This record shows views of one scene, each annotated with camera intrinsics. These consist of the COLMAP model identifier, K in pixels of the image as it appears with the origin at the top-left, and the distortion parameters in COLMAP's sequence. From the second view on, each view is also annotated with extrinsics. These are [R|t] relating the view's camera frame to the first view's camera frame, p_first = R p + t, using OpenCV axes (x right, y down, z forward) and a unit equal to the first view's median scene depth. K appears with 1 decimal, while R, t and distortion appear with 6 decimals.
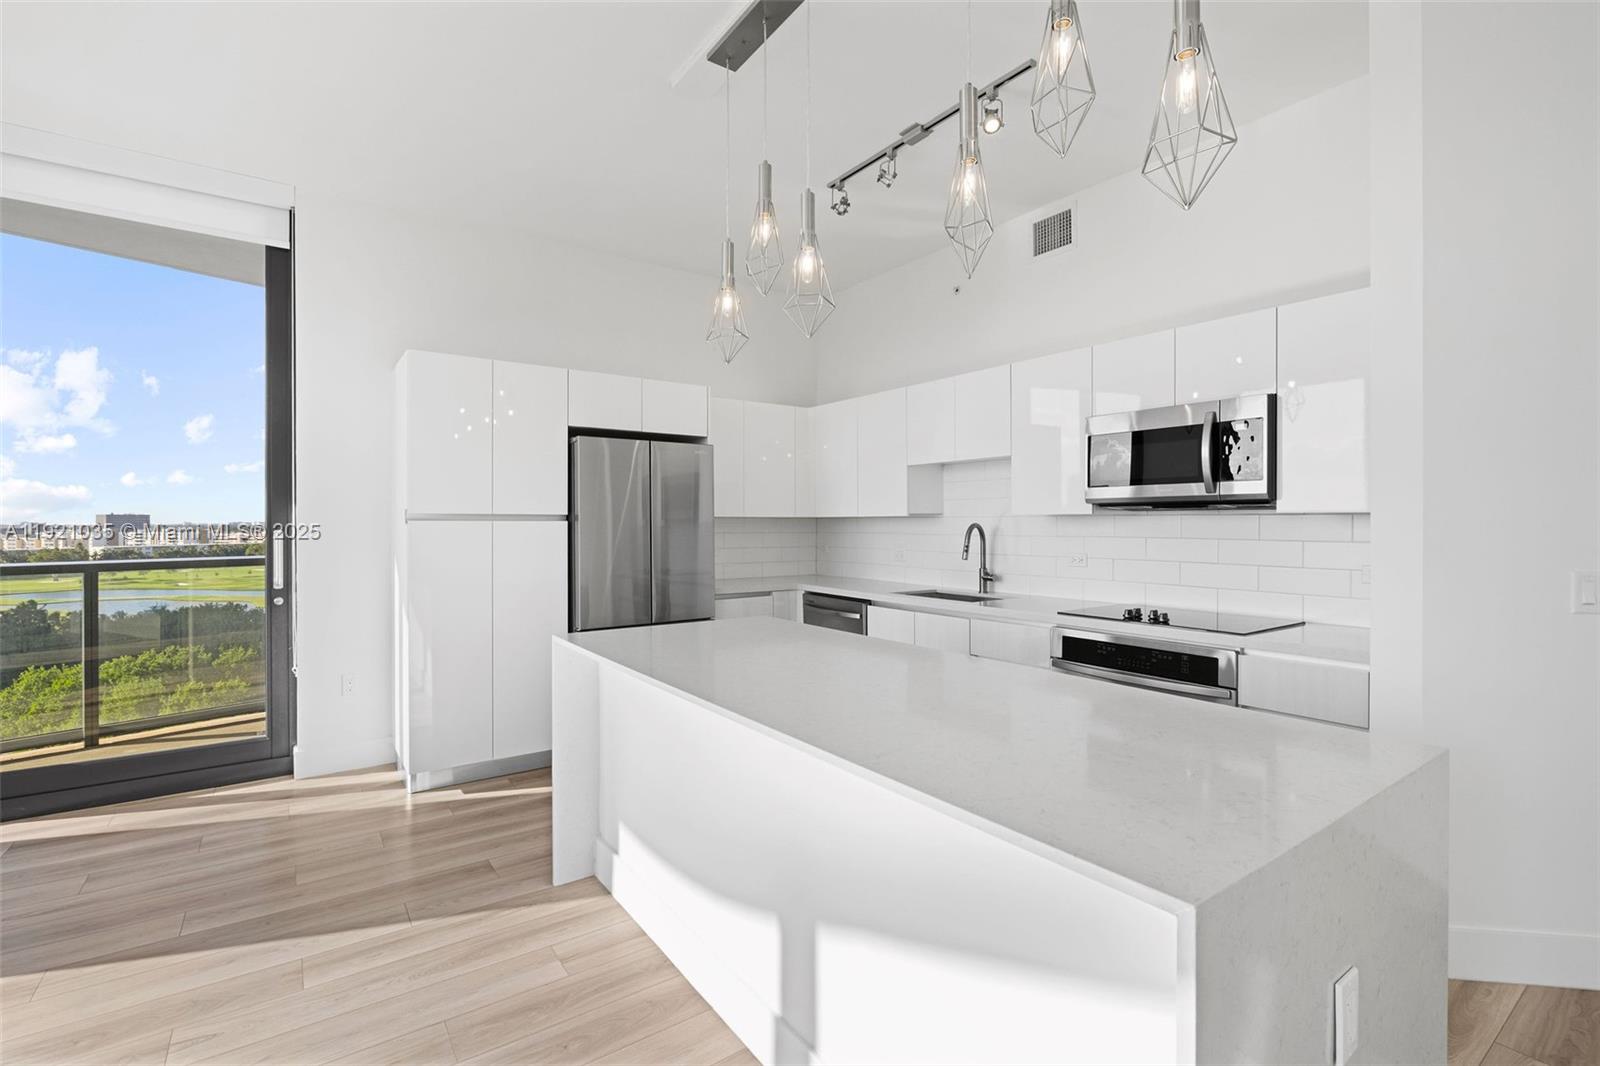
lens RADIAL K [[722.3, 0, 776.2], [0, 722.3, 528.6], [0, 0, 1]] dist [-0.002164, -0.000005]
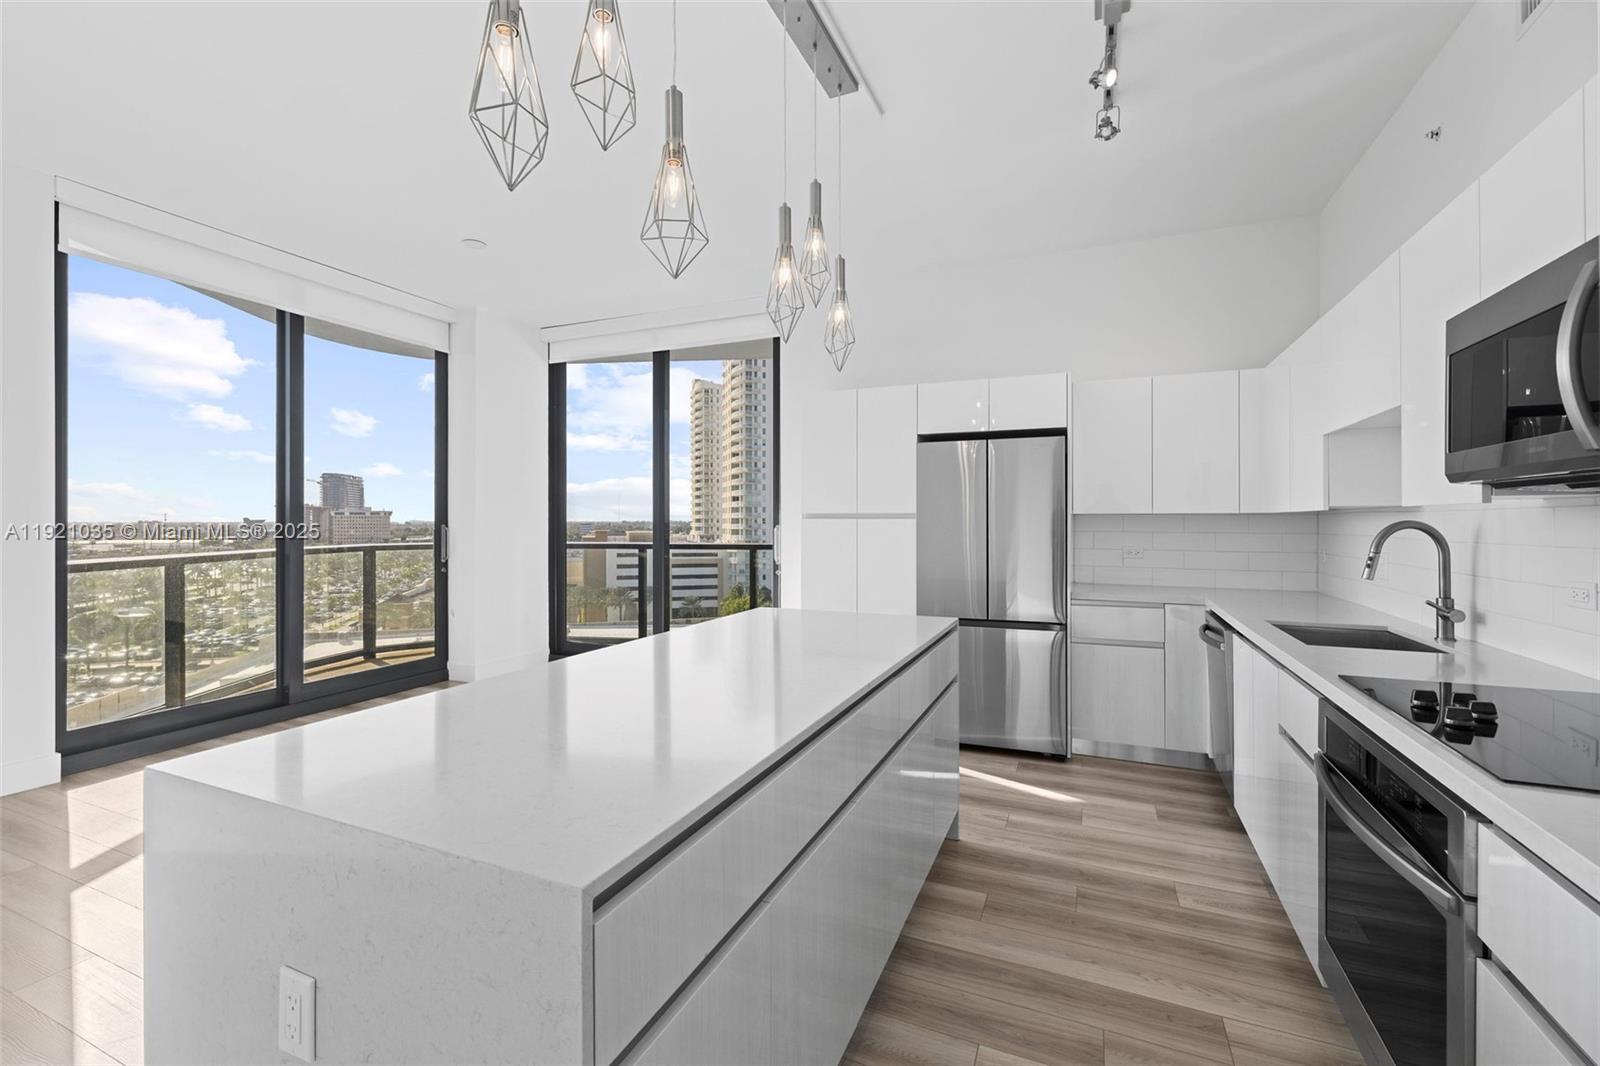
lens RADIAL K [[678.6, 0, 793.6], [0, 678.6, 517.4], [0, 0, 1]] dist [-0.001676, -0.000329]
pose [[0.517050, -0.004517, -0.855943, 0.503342], [-0.005635, 0.999946, -0.008681, -0.002739], [0.855937, 0.009311, 0.516997, 0.280130]]
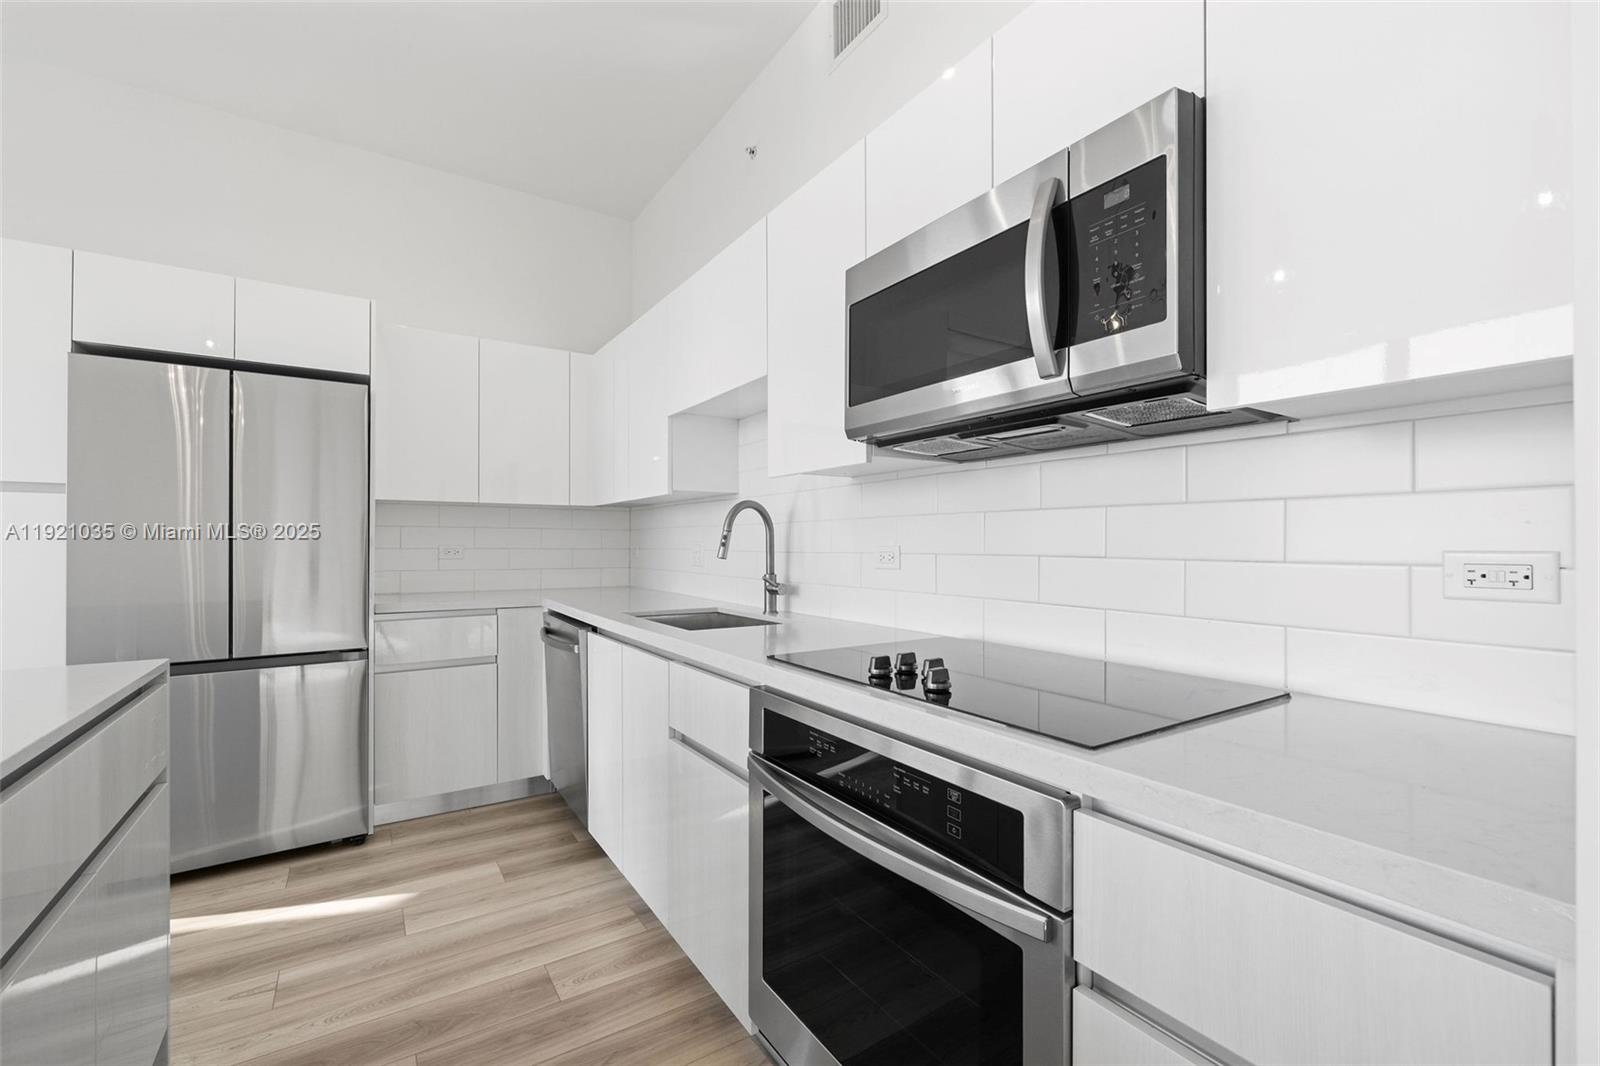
lens RADIAL K [[665.7, 0, 783.7], [0, 665.7, 541.9], [0, 0, 1]] dist [-0.000917, -0.000341]
pose [[0.999102, 0.001301, -0.042361, 0.336476], [-0.001793, 0.999931, -0.011584, 0.035148], [0.042343, 0.011650, 0.999035, 0.444736]]
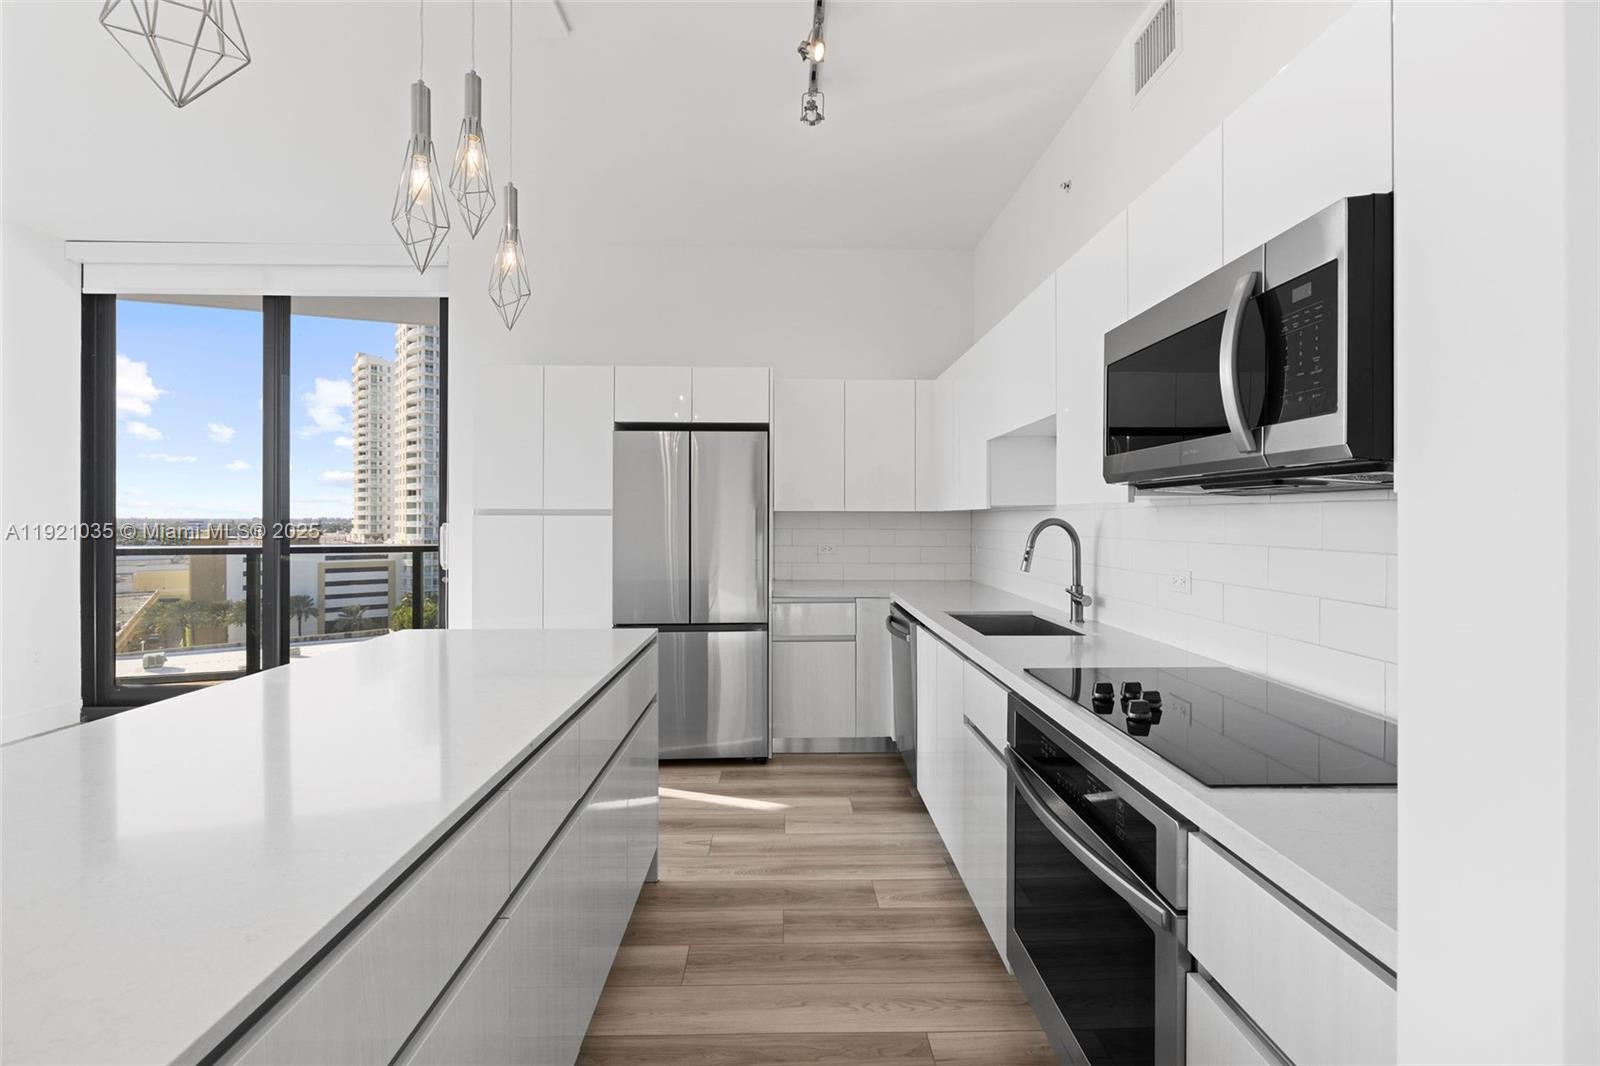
lens RADIAL K [[663.9, 0, 797.2], [0, 663.9, 517.1], [0, 0, 1]] dist [-0.002392, -0.000229]
pose [[0.831736, -0.000031, -0.555171, 0.430525], [-0.004941, 0.999960, -0.007458, -0.003009], [0.555149, 0.008946, 0.831703, 0.357593]]
